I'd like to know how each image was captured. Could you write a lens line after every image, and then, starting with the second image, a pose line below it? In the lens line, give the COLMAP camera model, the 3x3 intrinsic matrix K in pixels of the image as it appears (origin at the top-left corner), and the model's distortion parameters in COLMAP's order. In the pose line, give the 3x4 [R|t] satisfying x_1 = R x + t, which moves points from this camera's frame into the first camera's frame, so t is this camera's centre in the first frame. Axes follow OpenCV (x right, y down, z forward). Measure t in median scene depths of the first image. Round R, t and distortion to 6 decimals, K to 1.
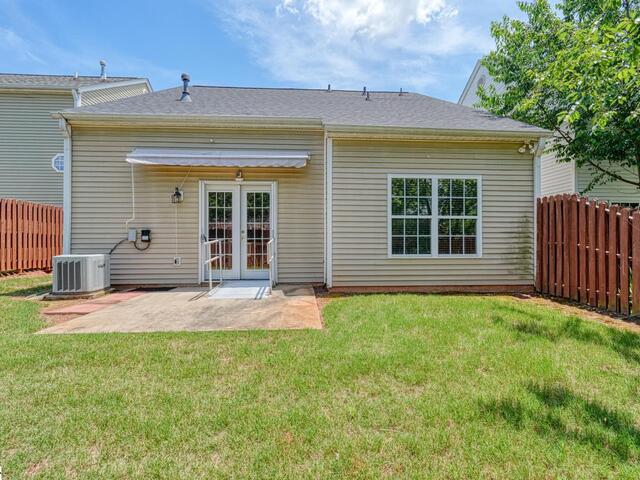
lens RADIAL K [[318.2, 0, 323.4], [0, 318.2, 243.7], [0, 0, 1]] dist [0.002380, 0.000362]
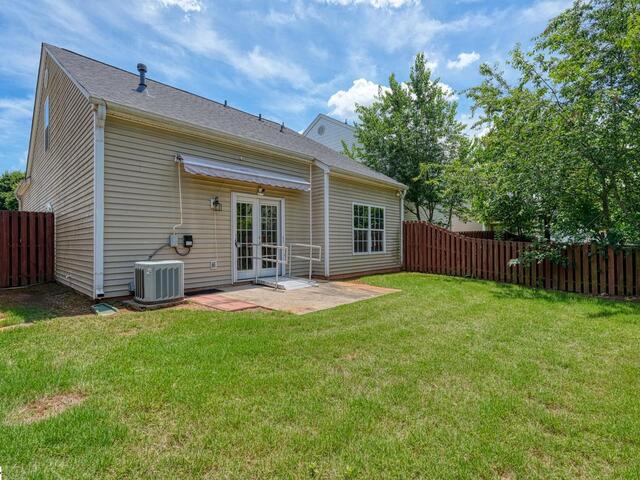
lens RADIAL K [[318.2, 0, 323.4], [0, 318.2, 243.7], [0, 0, 1]] dist [0.002380, 0.000362]
pose [[0.717167, -0.008439, 0.696850, -0.957965], [0.008082, 0.999960, 0.003792, -0.017150], [-0.696855, 0.002913, 0.717206, -0.032309]]
